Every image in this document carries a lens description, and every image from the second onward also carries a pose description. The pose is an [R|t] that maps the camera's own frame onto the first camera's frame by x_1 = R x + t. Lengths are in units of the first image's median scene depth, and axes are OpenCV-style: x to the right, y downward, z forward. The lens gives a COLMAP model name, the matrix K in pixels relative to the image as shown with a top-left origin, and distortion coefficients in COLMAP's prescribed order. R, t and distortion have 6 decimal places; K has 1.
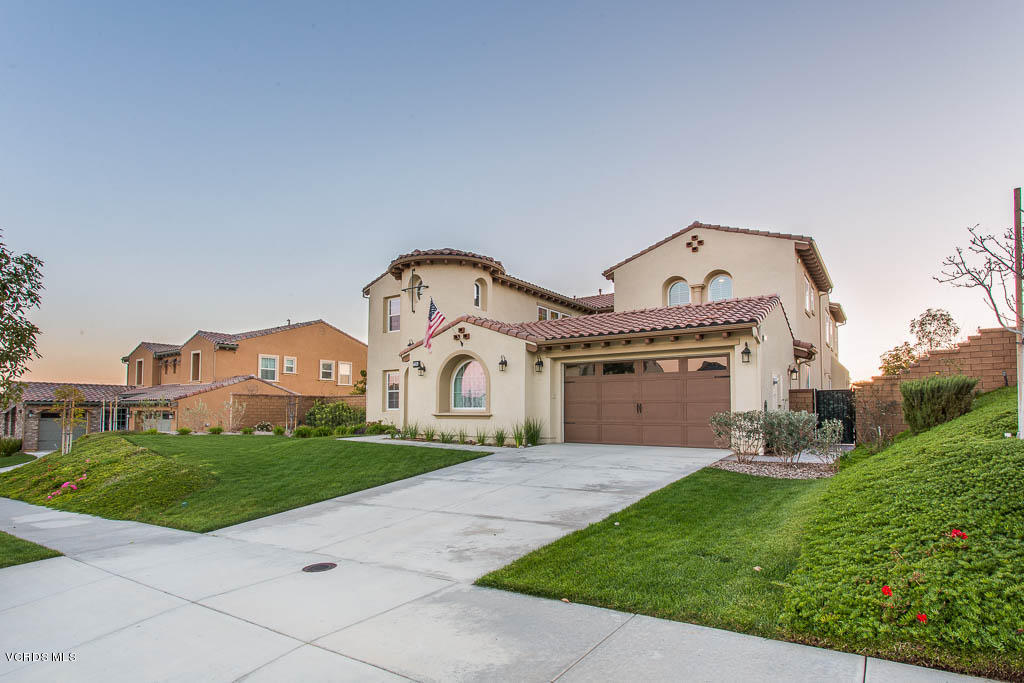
lens RADIAL K [[515.5, 0, 514.5], [0, 515.5, 380.8], [0, 0, 1]] dist [-0.021827, 0.000068]
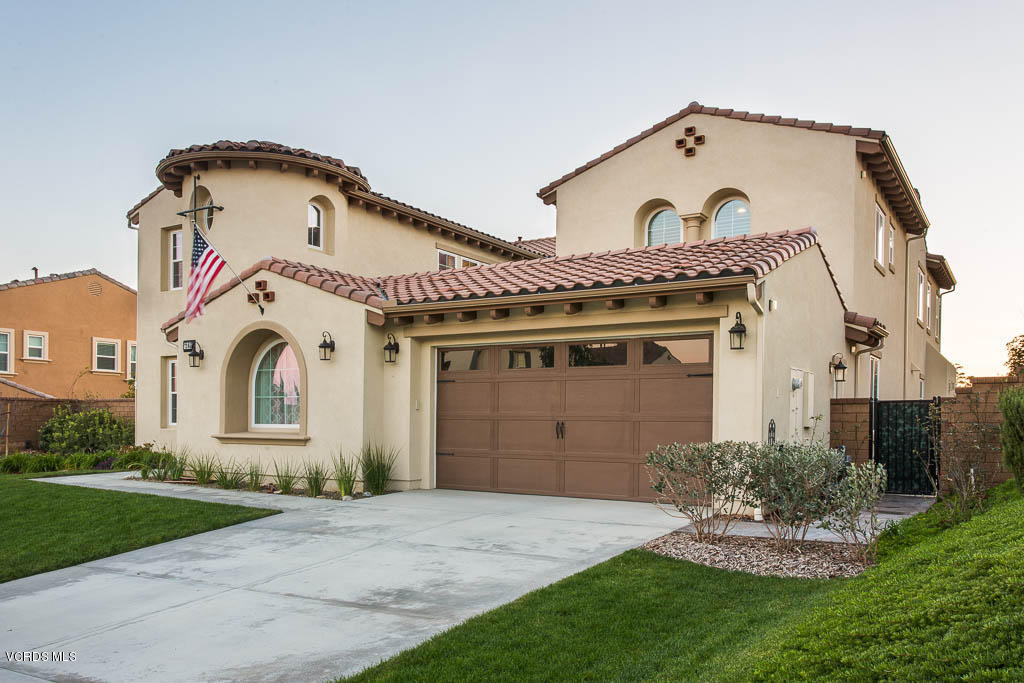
lens RADIAL K [[794.8, 0, 512.3], [0, 794.8, 420.6], [0, 0, 1]] dist [-0.007705, -0.001674]
pose [[0.998429, 0.008202, 0.055433, 0.118225], [-0.011304, 0.998374, 0.055875, -0.003580], [-0.054885, -0.056414, 0.996898, 0.120890]]
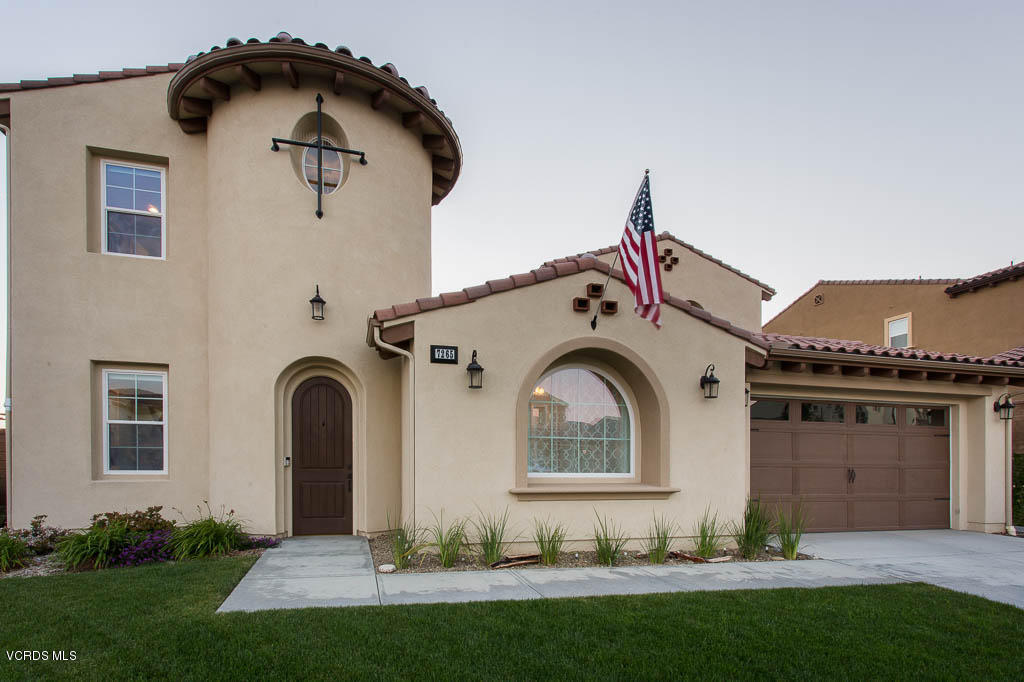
lens RADIAL K [[517.8, 0, 480.1], [0, 517.8, 466.7], [0, 0, 1]] dist [0.000954, 0.000895]
pose [[0.644246, 0.005585, 0.764798, -0.475569], [-0.050317, 0.998116, 0.035097, 0.034700], [-0.763161, -0.061093, 0.643314, 0.770809]]
